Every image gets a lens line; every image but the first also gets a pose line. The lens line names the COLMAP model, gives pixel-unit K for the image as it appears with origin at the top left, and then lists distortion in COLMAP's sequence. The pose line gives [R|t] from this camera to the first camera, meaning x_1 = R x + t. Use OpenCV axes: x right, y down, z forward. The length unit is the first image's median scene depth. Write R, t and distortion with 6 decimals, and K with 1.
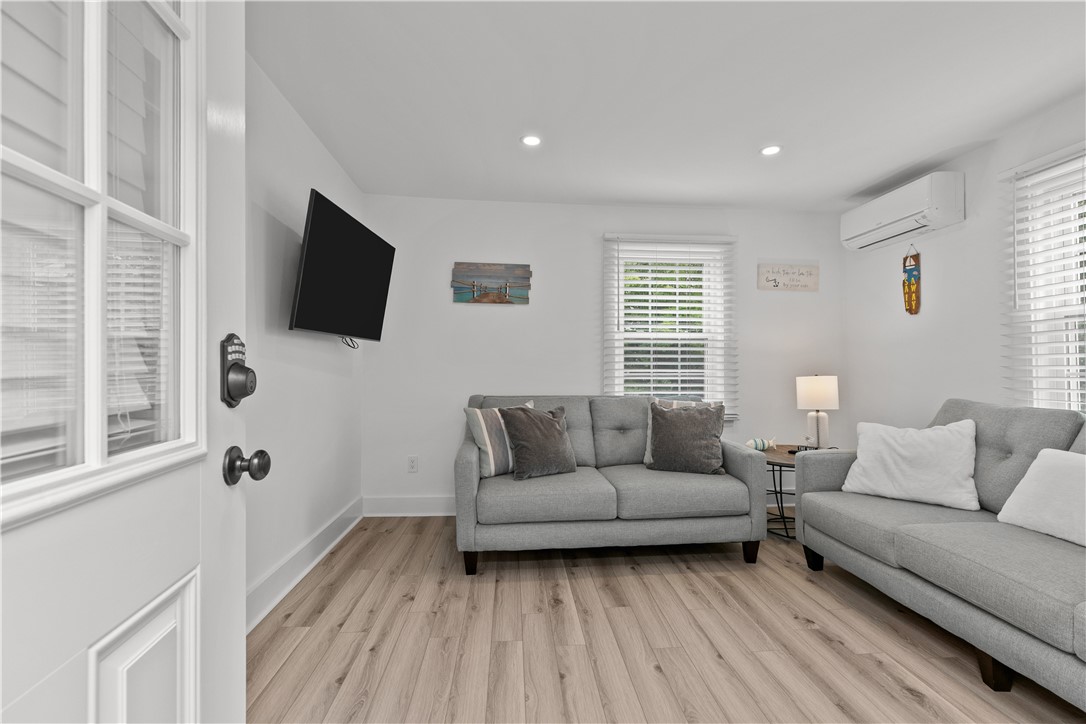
lens RADIAL K [[502.4, 0, 543.0], [0, 502.4, 362.0], [0, 0, 1]] dist [0.001474, 0.000104]
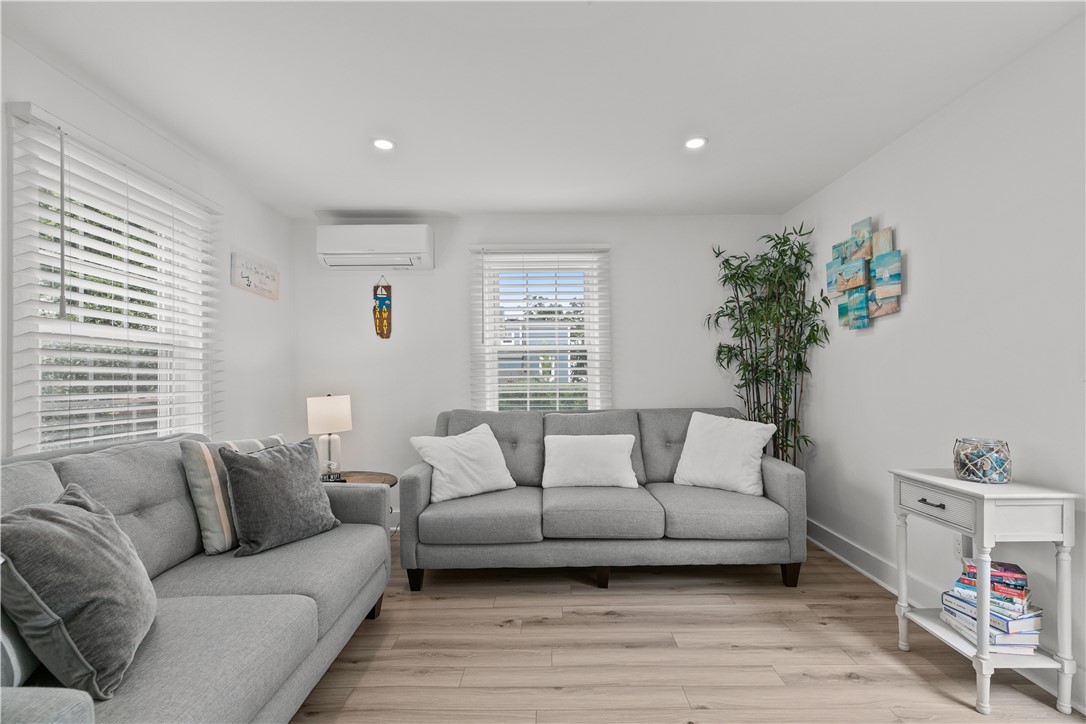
lens RADIAL K [[493.6, 0, 557.9], [0, 493.6, 378.7], [0, 0, 1]] dist [0.000585, 0.000008]
pose [[0.058002, 0.002769, 0.998313, -0.378407], [-0.001775, 0.999995, -0.002671, -0.002377], [-0.998315, -0.001617, 0.058006, 0.602910]]
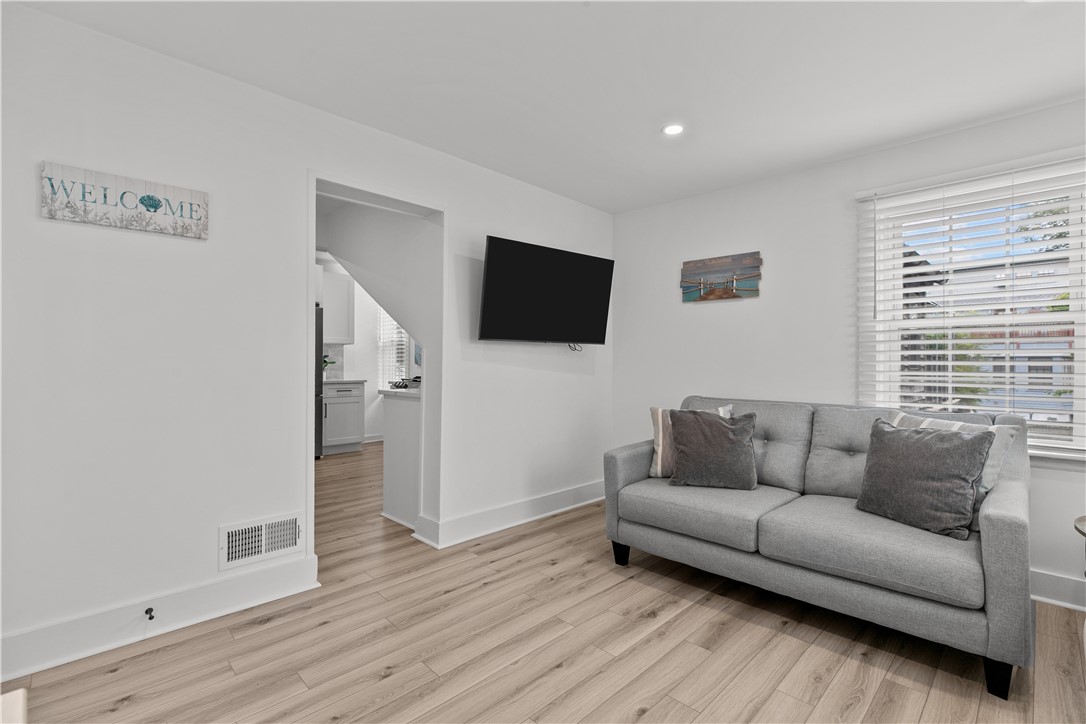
lens RADIAL K [[485.3, 0, 543.0], [0, 485.3, 362.0], [0, 0, 1]] dist [-0.000474, -0.000417]
pose [[0.646488, -0.002510, -0.762920, 0.471400], [0.004472, 0.999990, 0.000499, -0.002008], [0.762911, -0.003734, 0.646493, 0.198173]]
